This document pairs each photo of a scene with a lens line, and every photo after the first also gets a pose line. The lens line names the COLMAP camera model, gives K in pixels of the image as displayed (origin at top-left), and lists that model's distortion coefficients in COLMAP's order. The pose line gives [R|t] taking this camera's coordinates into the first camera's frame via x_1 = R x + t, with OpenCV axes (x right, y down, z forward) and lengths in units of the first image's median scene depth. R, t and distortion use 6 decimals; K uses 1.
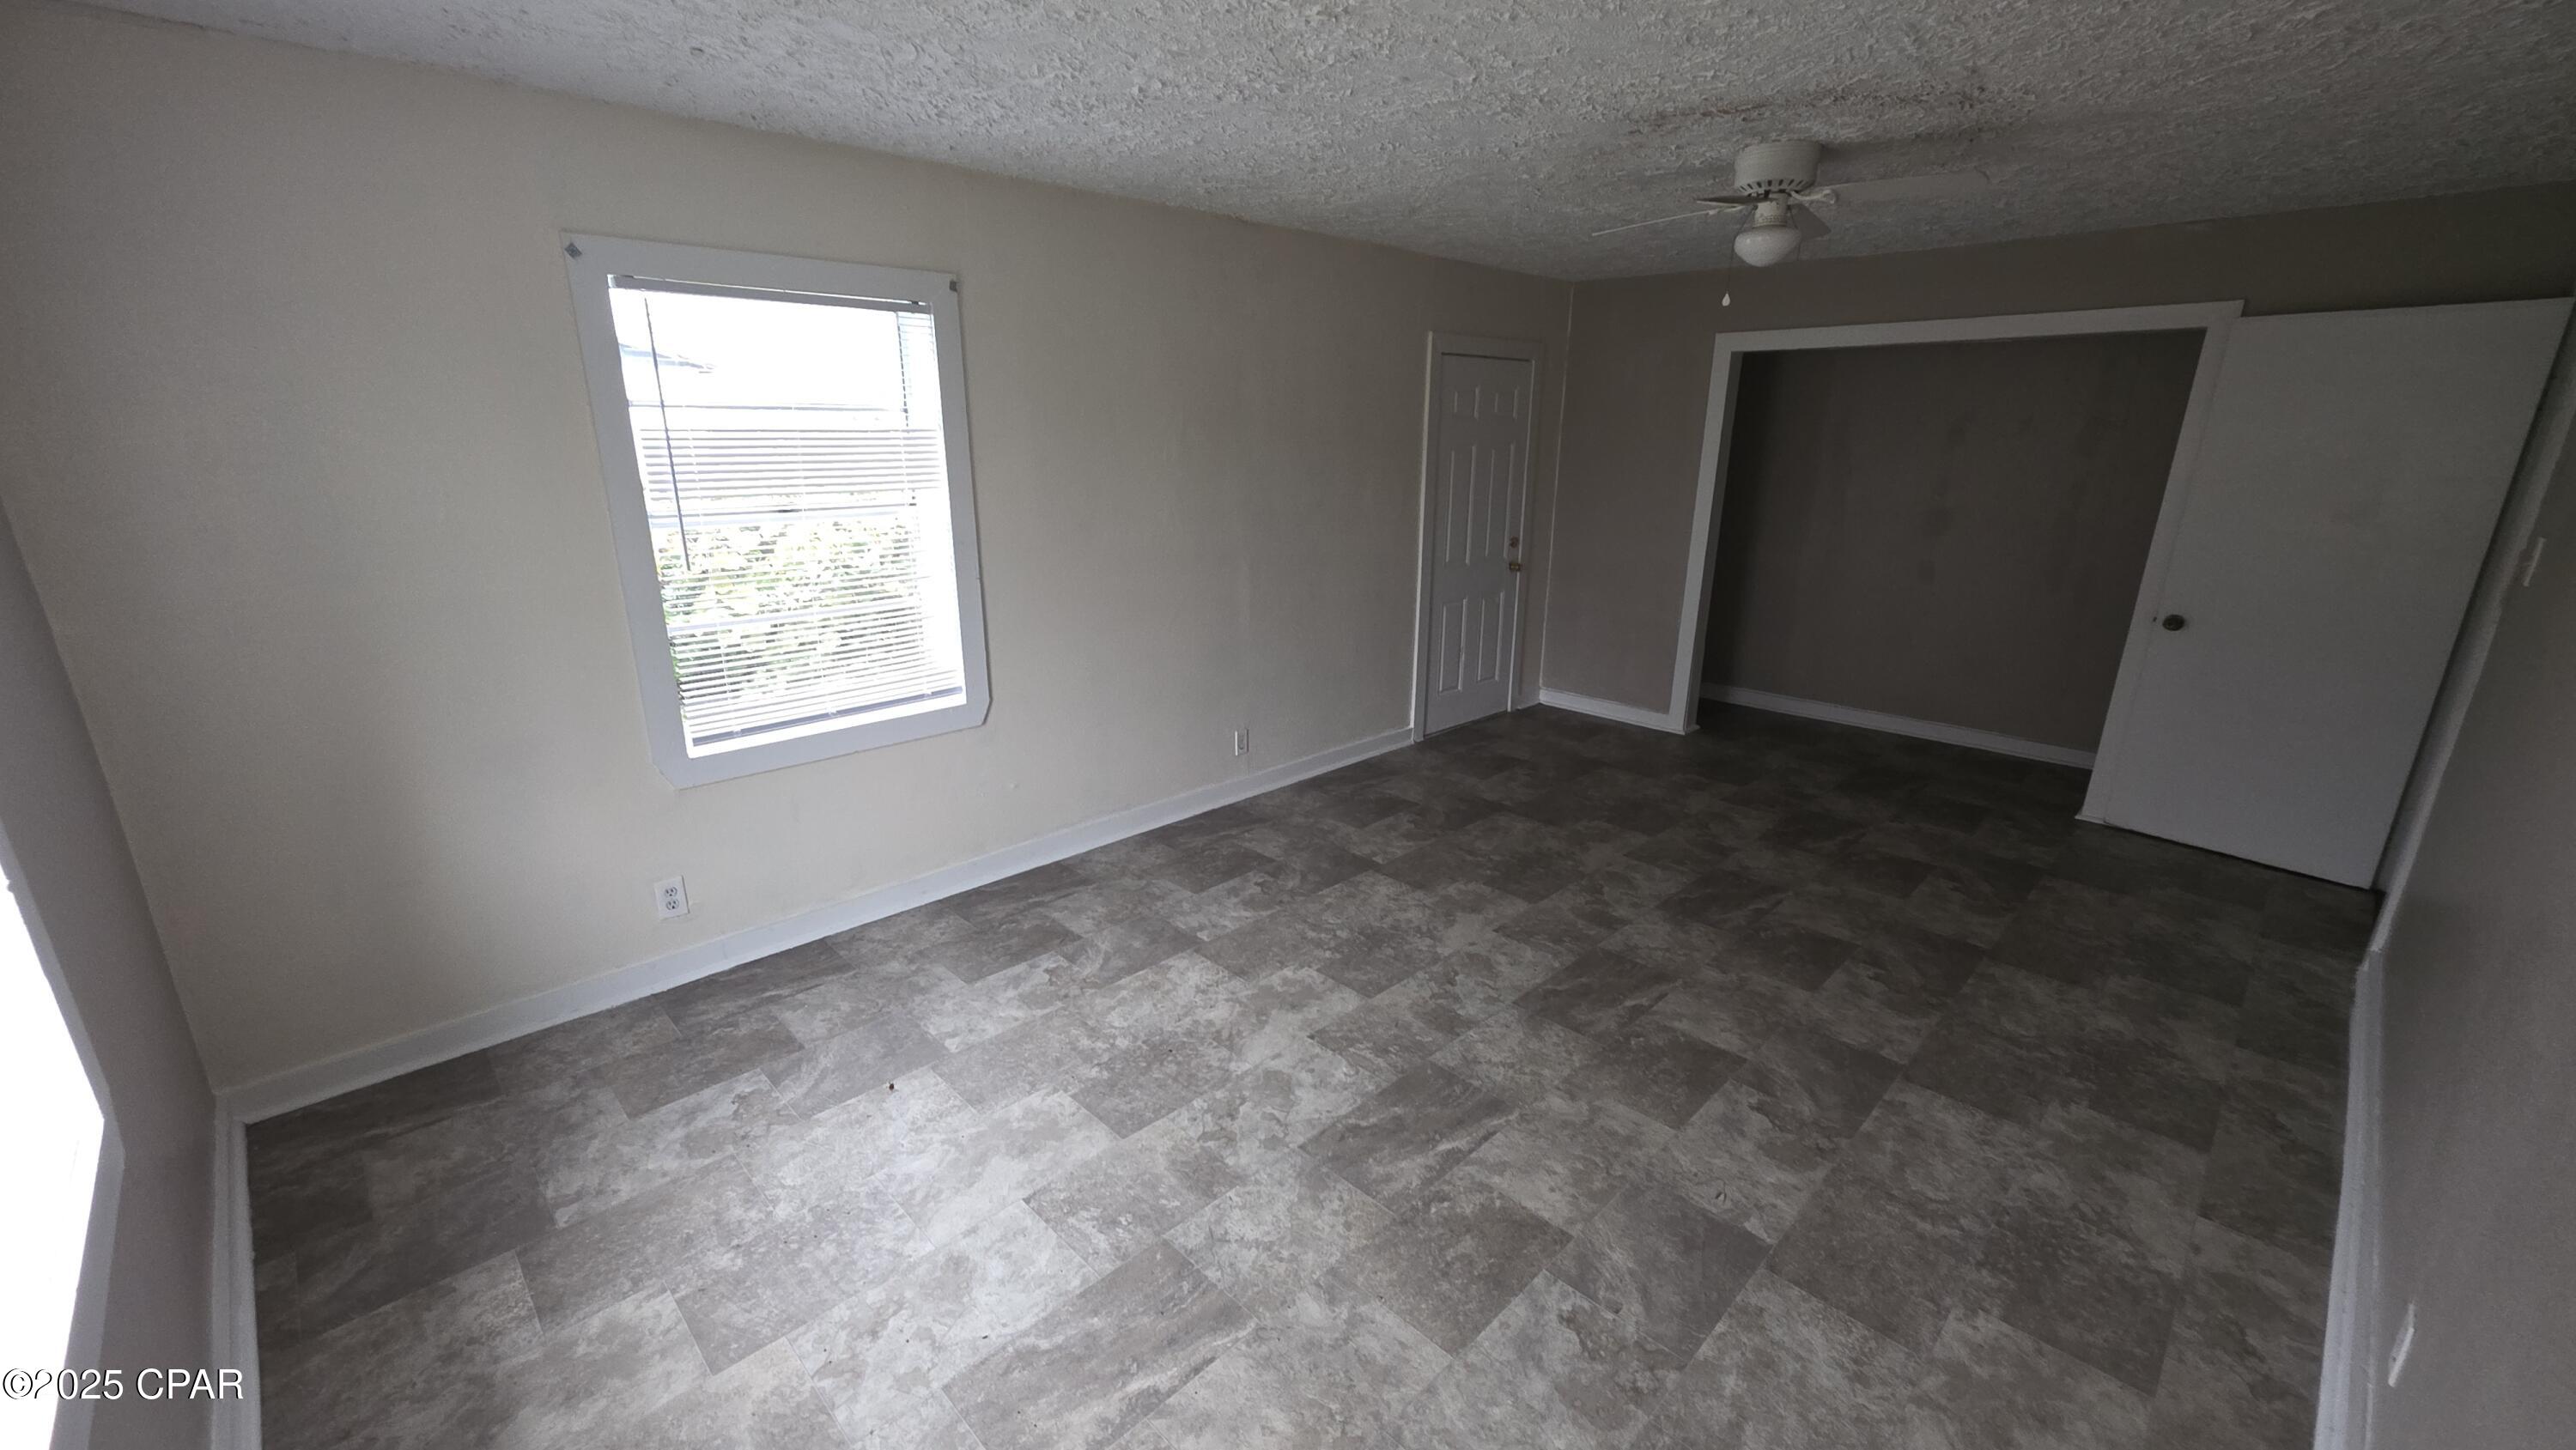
lens RADIAL K [[1004.7, 0, 1272.9], [0, 1004.7, 735.2], [0, 0, 1]] dist [0.000397, 0.000123]
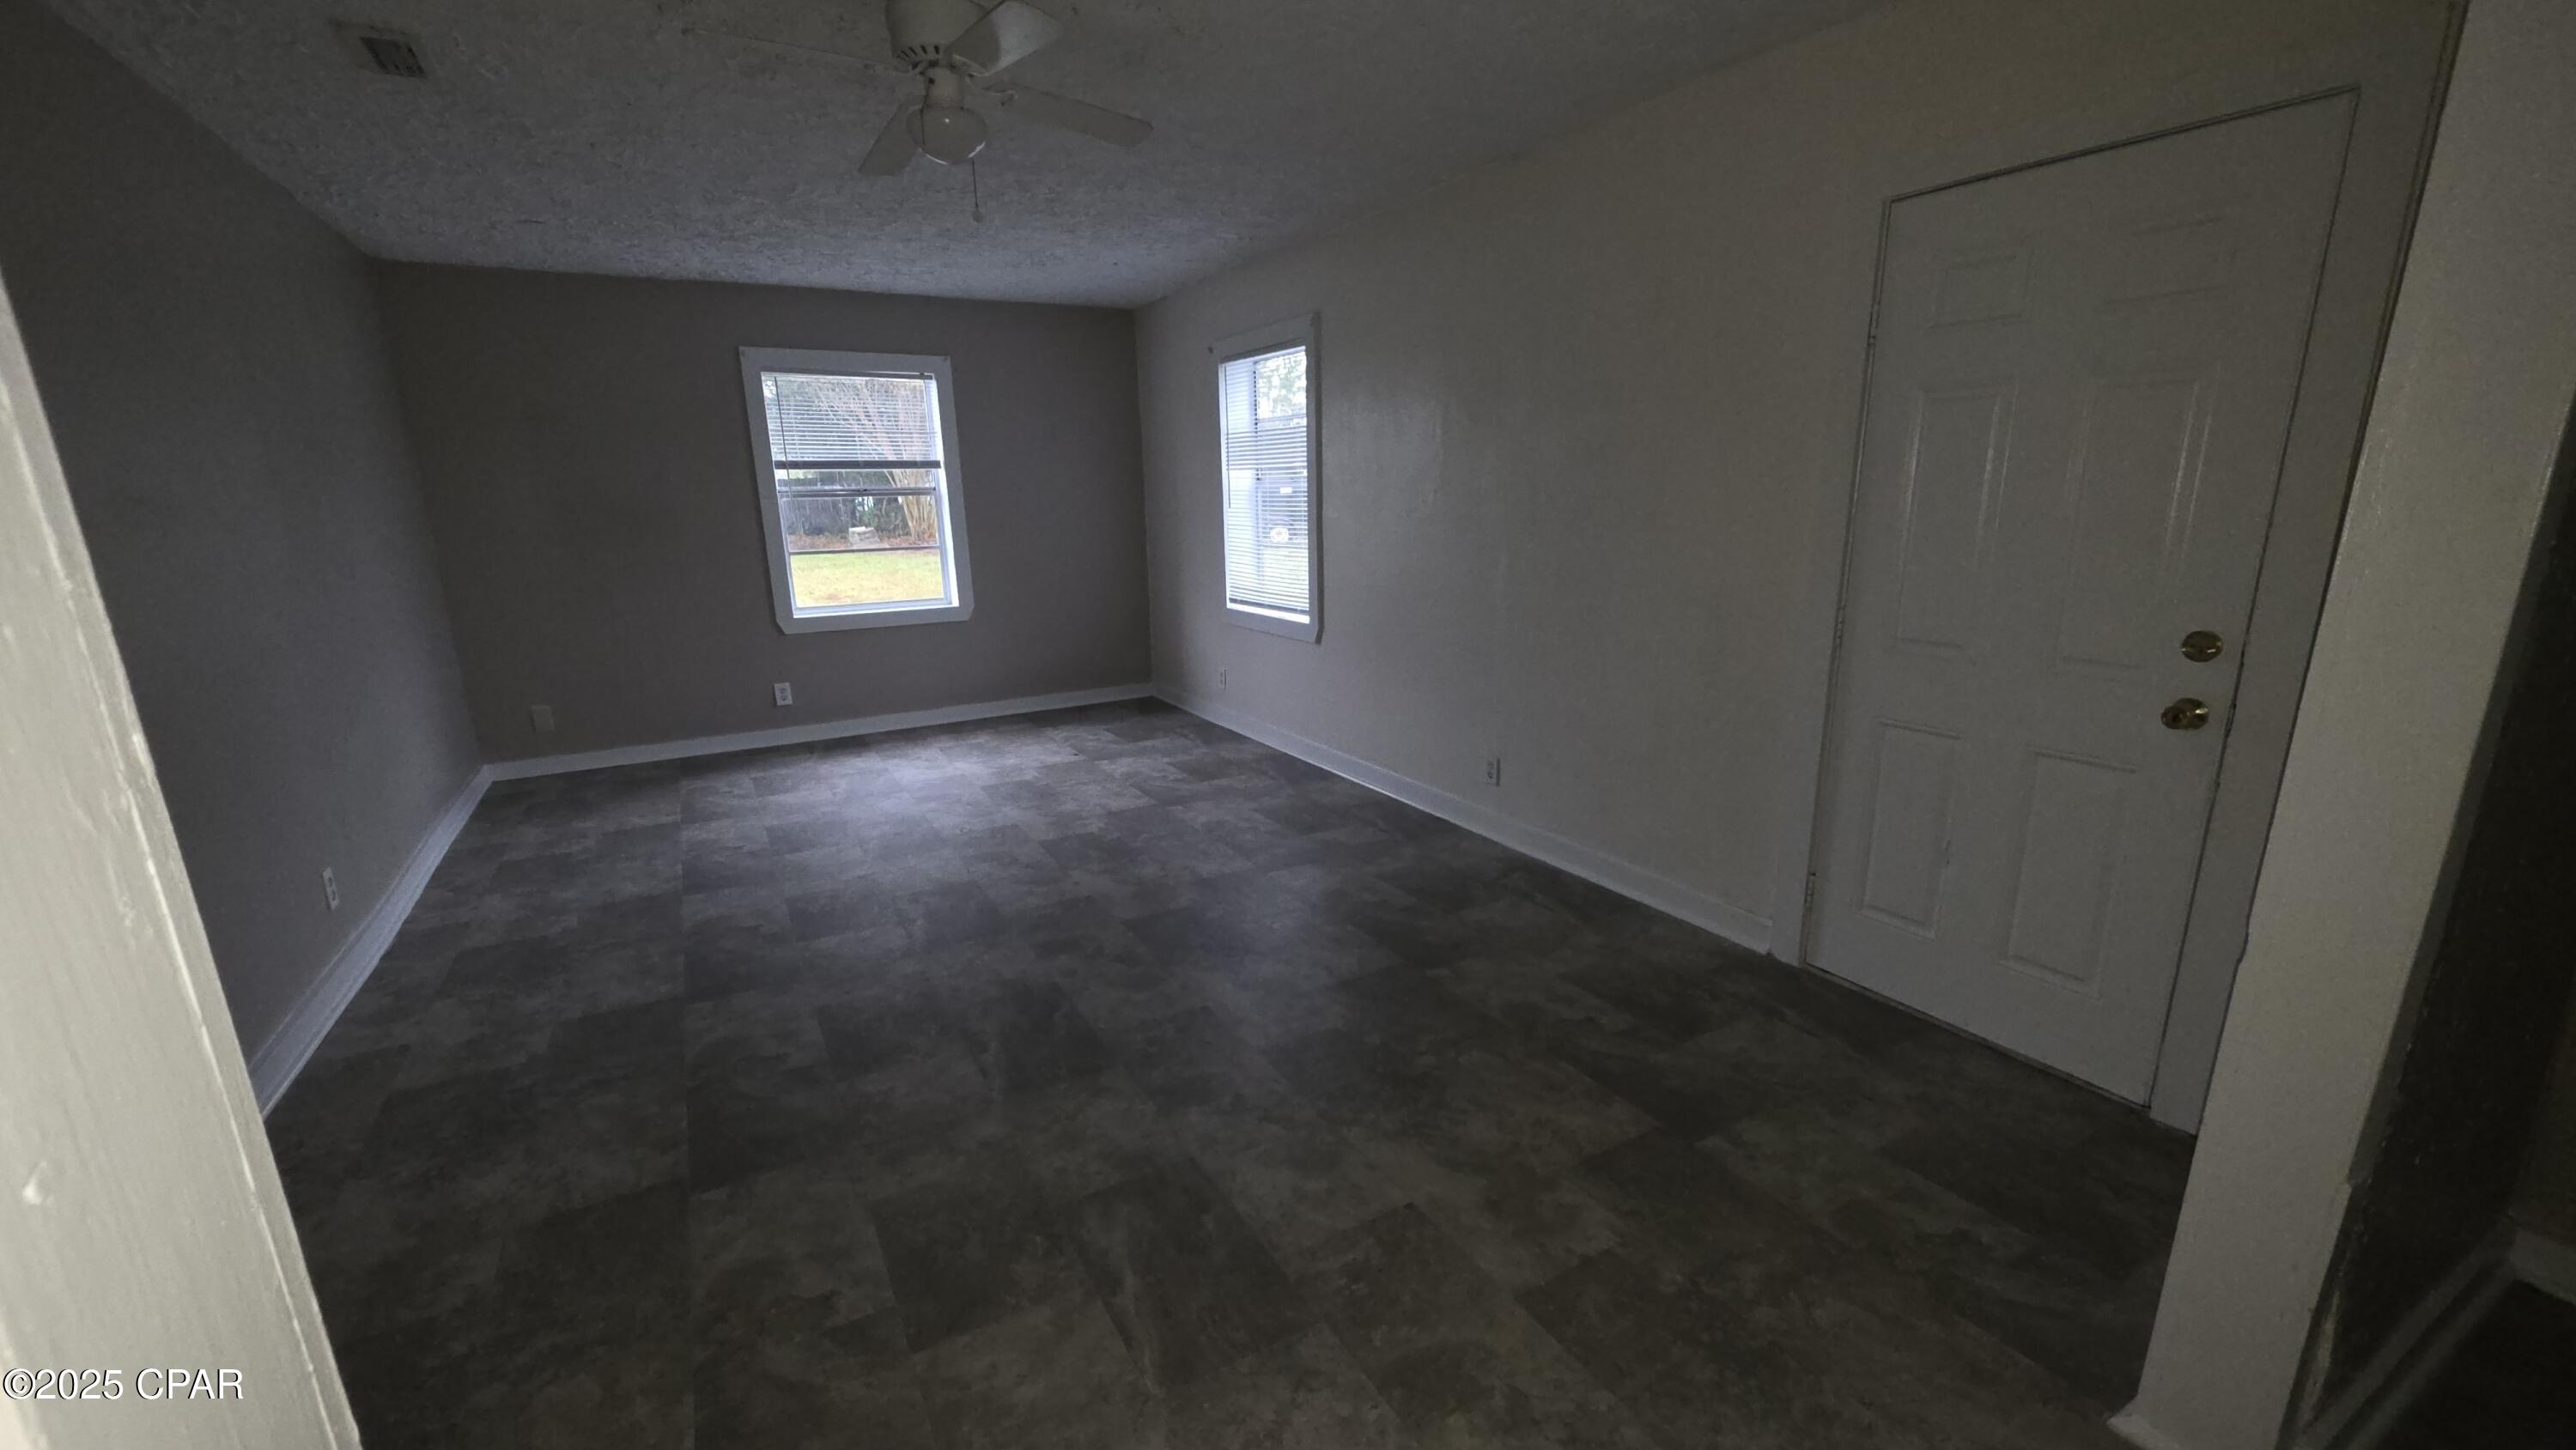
lens RADIAL K [[1004.7, 0, 1279.1], [0, 1004.7, 732.2], [0, 0, 1]] dist [0.000397, 0.000123]
pose [[-0.229392, 0.234298, -0.944714, 1.159558], [-0.271823, 0.916557, 0.293318, -0.321439], [0.934608, 0.324080, -0.146563, 1.355788]]
